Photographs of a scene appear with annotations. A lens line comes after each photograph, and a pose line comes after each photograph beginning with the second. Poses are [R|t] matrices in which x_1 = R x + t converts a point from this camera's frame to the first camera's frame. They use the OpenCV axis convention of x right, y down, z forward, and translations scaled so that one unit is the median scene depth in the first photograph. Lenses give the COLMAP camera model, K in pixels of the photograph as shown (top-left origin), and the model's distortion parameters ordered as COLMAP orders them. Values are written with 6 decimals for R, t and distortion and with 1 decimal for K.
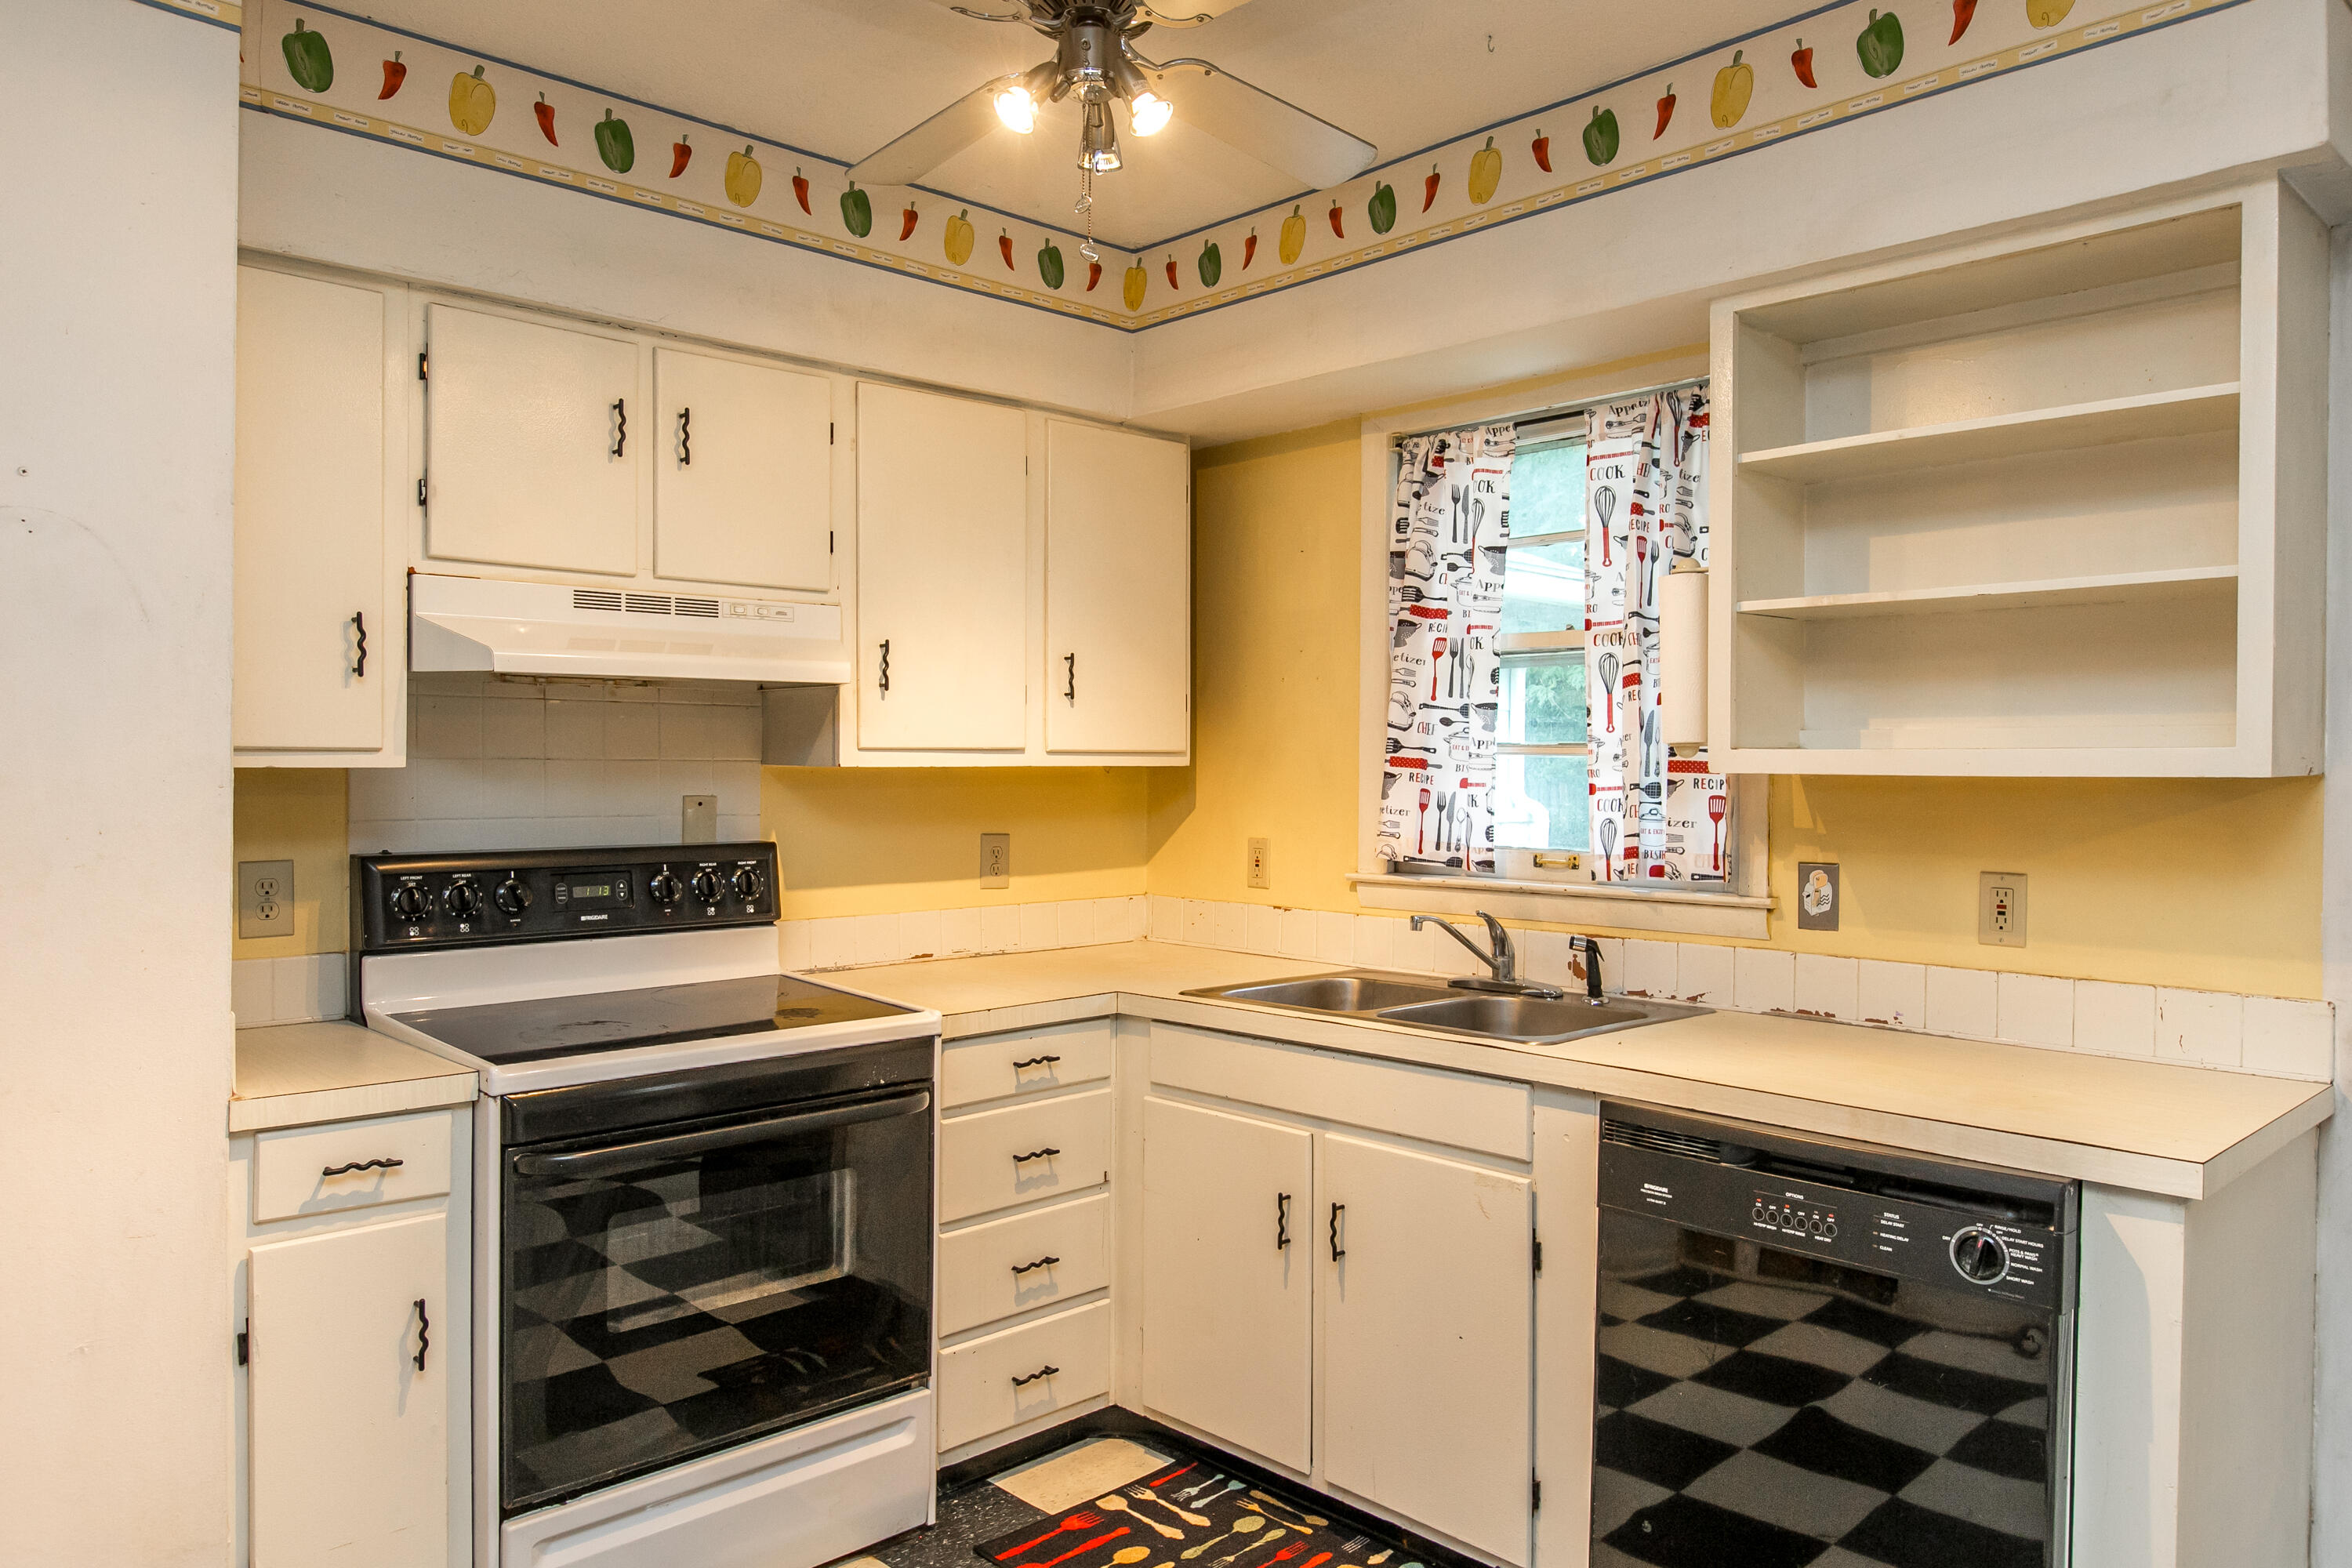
lens RADIAL K [[1599.4, 0, 1176.0], [0, 1599.4, 784.0], [0, 0, 1]] dist [0.003254, -0.002824]
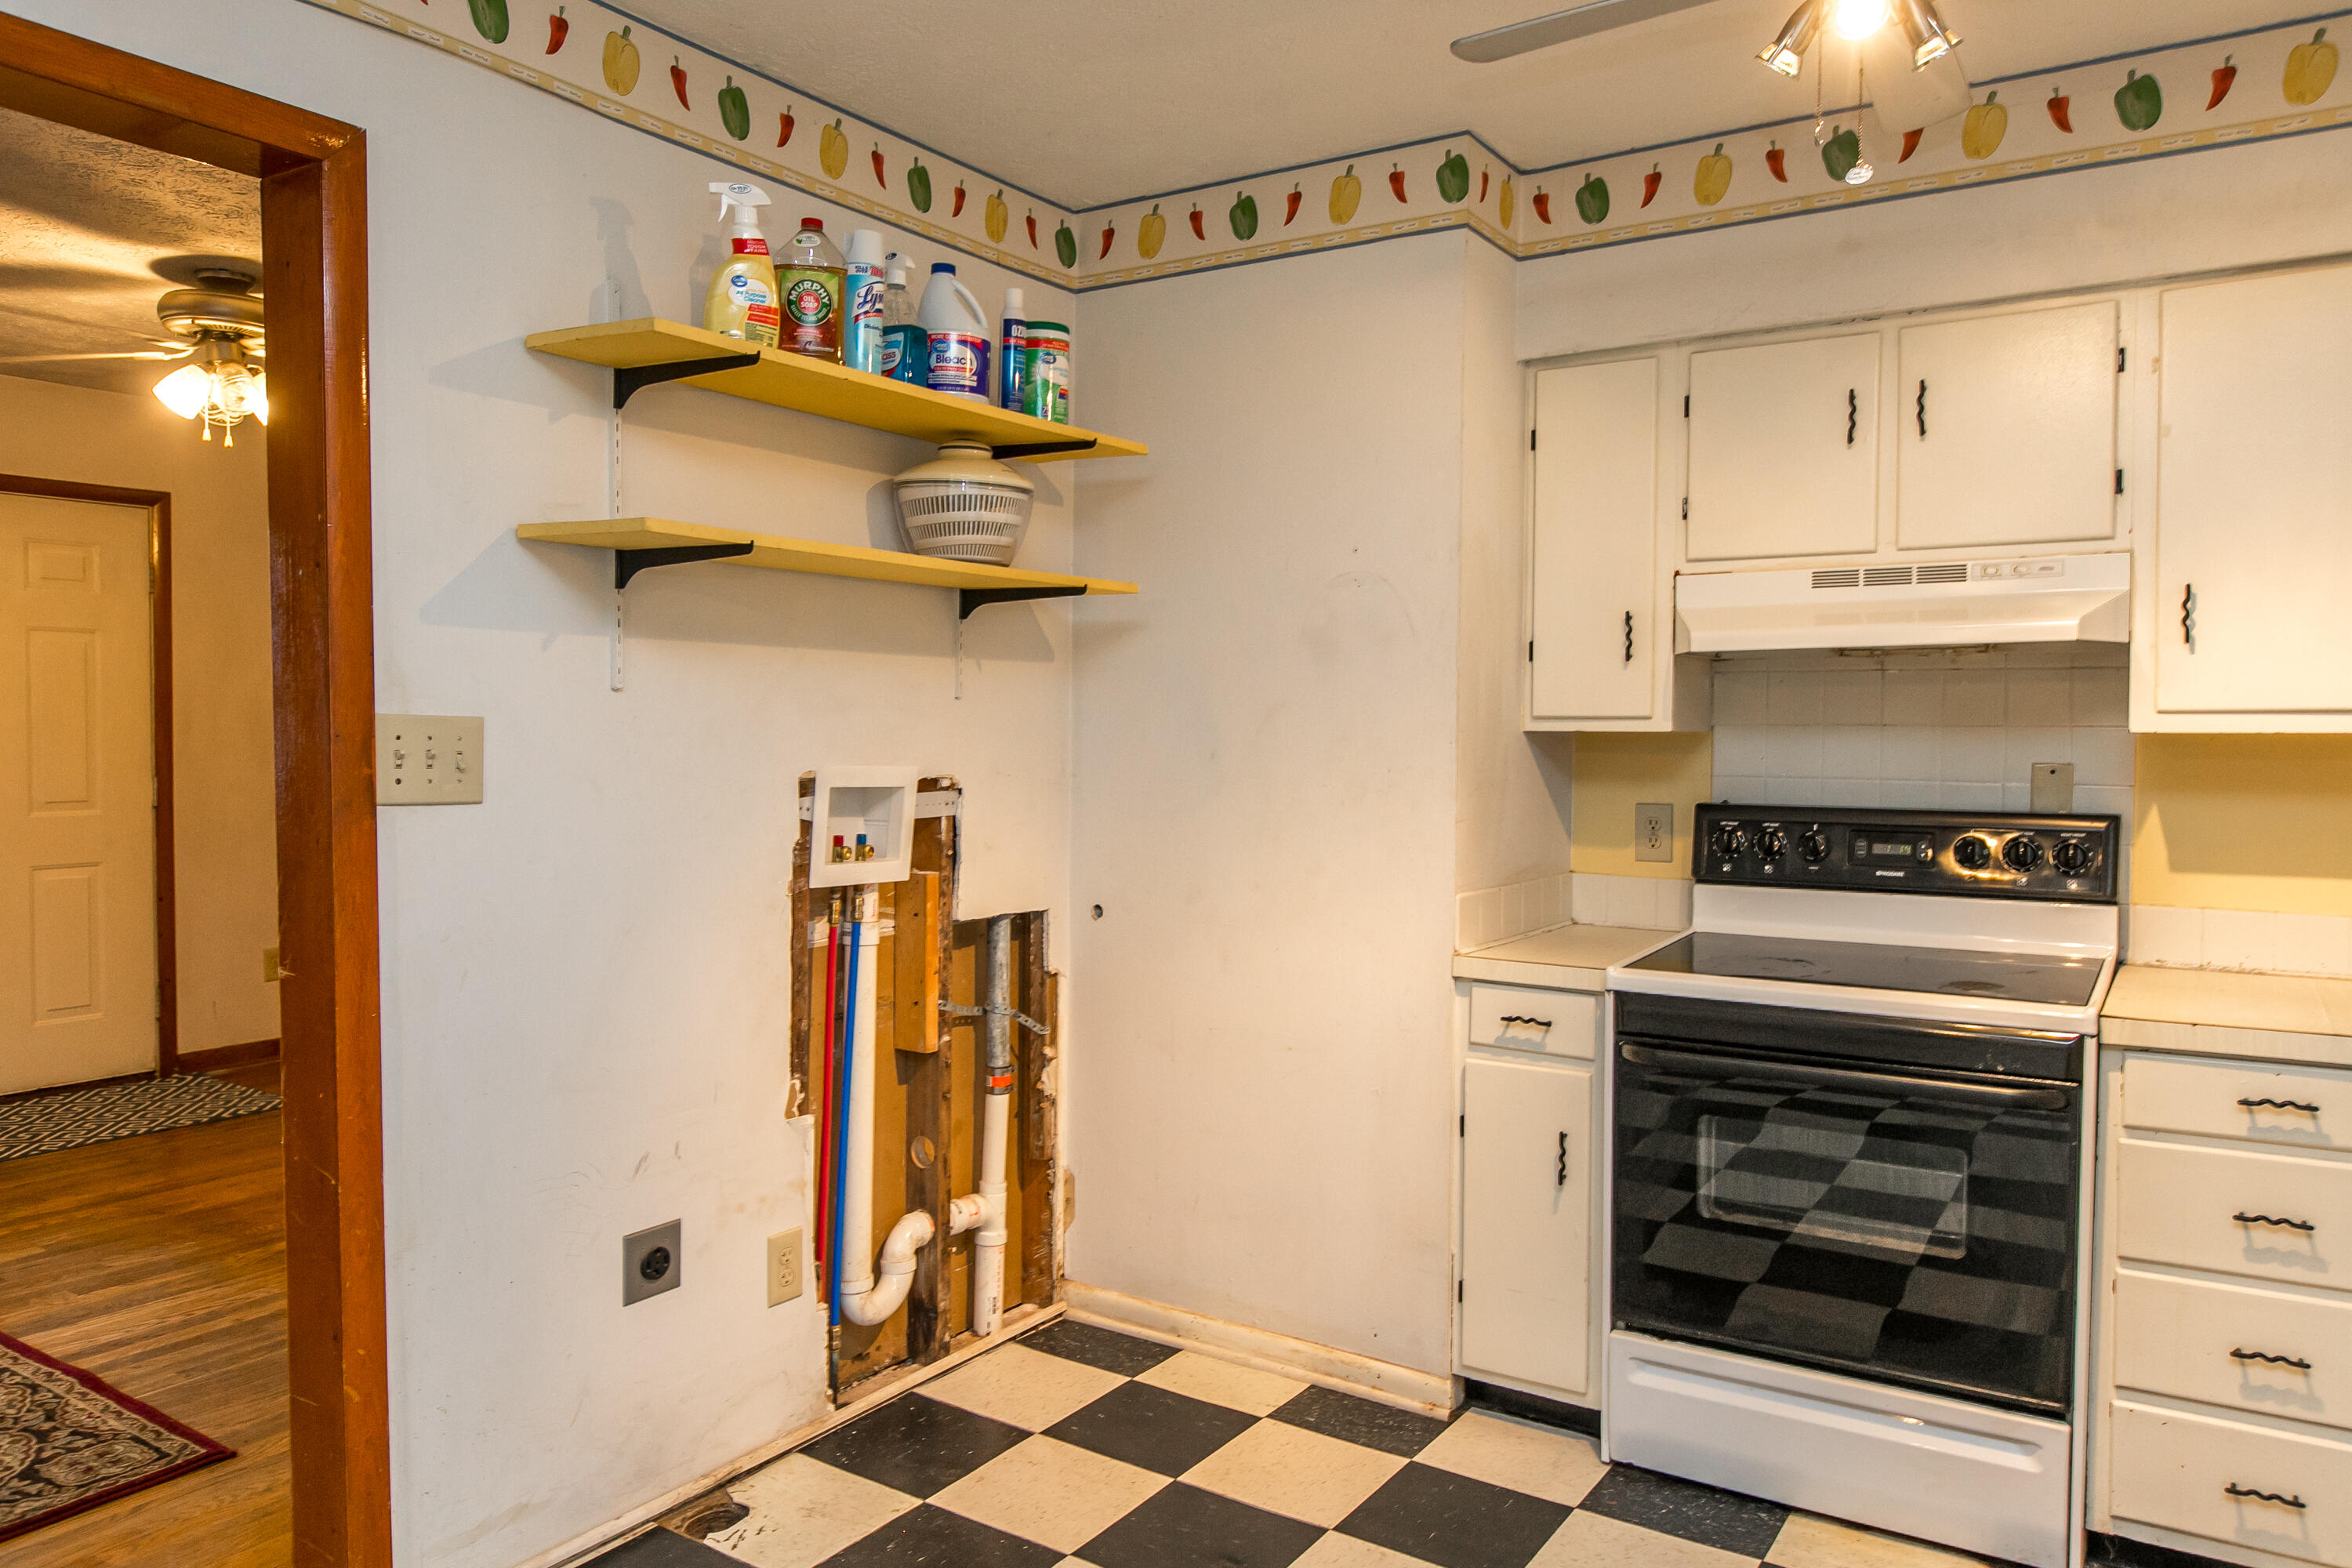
lens RADIAL K [[1630.9, 0, 1176.0], [0, 1630.9, 784.0], [0, 0, 1]] dist [-0.002486, 0.003392]
pose [[0.226946, 0.027687, -0.973514, 0.624297], [-0.017082, 0.999555, 0.024446, 0.005744], [0.973758, 0.011082, 0.227318, 0.310782]]
